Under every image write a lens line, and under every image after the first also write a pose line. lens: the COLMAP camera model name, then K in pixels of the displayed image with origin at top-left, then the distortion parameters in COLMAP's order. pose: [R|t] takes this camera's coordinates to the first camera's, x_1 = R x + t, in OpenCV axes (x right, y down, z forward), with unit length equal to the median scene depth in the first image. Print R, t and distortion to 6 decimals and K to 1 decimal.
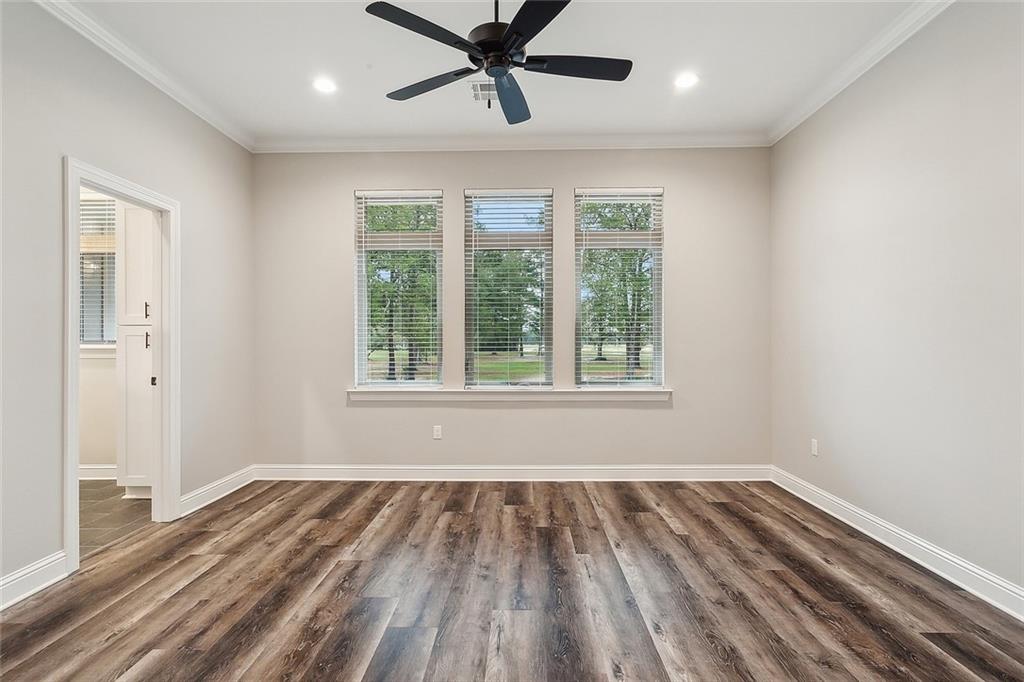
lens RADIAL K [[492.7, 0, 511.8], [0, 492.7, 336.6], [0, 0, 1]] dist [-0.018442, -0.000021]
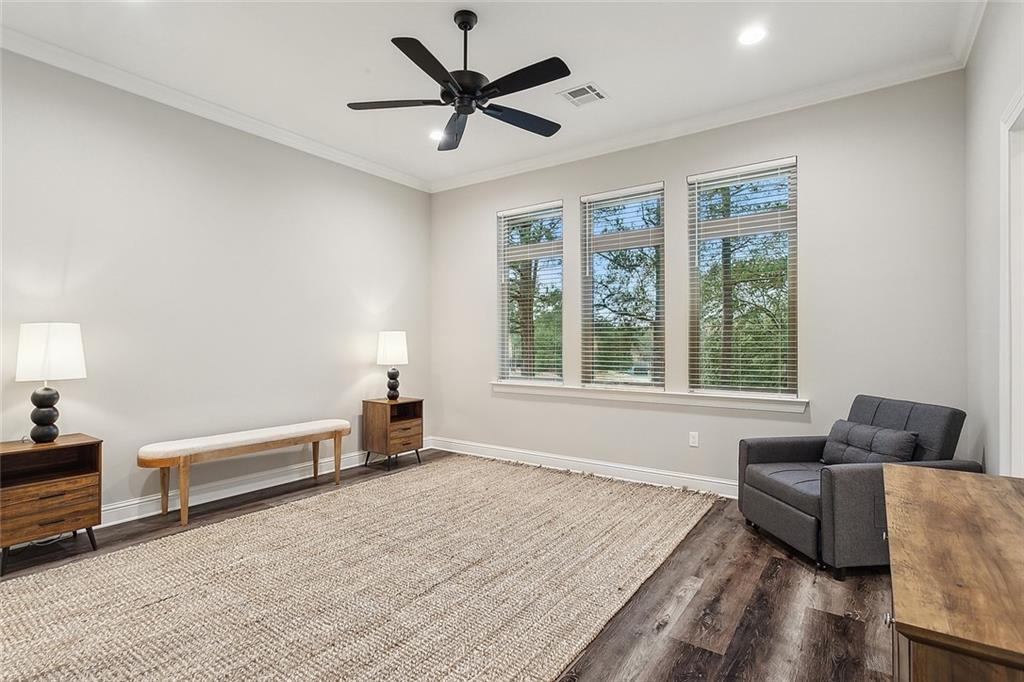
lens RADIAL K [[489.5, 0, 515.1], [0, 489.5, 343.4], [0, 0, 1]] dist [-0.000581, 0.000092]
pose [[0.842271, 0.001010, -0.539053, 0.342116], [0.014074, 0.999616, 0.023863, -0.013285], [0.538870, -0.027686, 0.841934, 0.036863]]
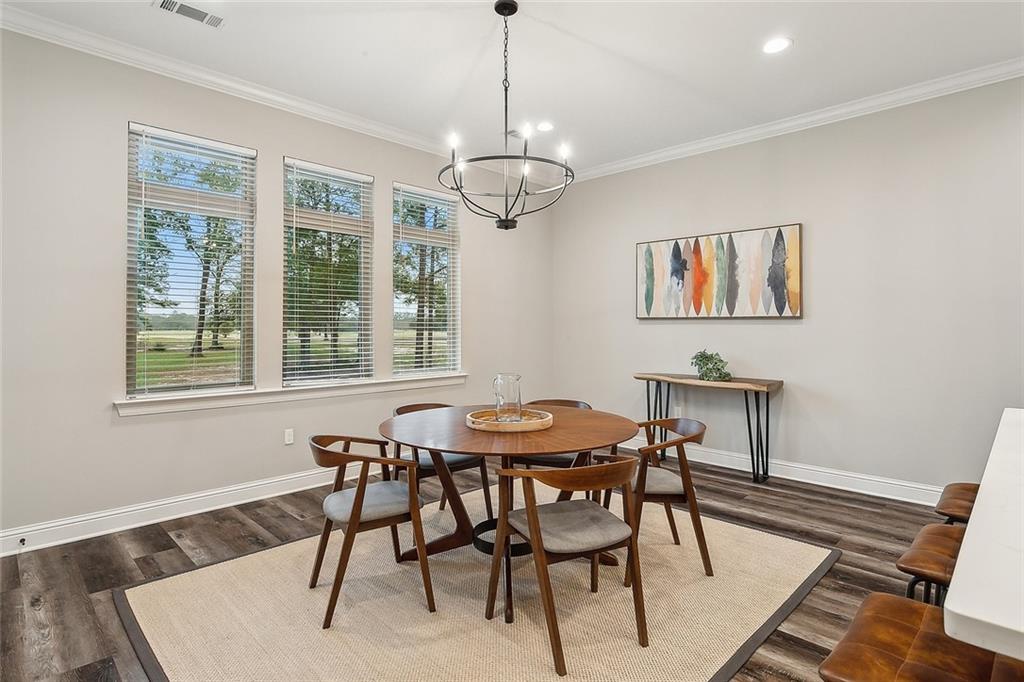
lens RADIAL K [[537.2, 0, 513.5], [0, 537.2, 329.9], [0, 0, 1]] dist [-0.000578, 0.000034]
pose [[0.681881, -0.003436, 0.731455, -0.506266], [-0.009988, 0.999852, 0.014007, -0.012325], [-0.731395, -0.016857, 0.681746, 0.058490]]
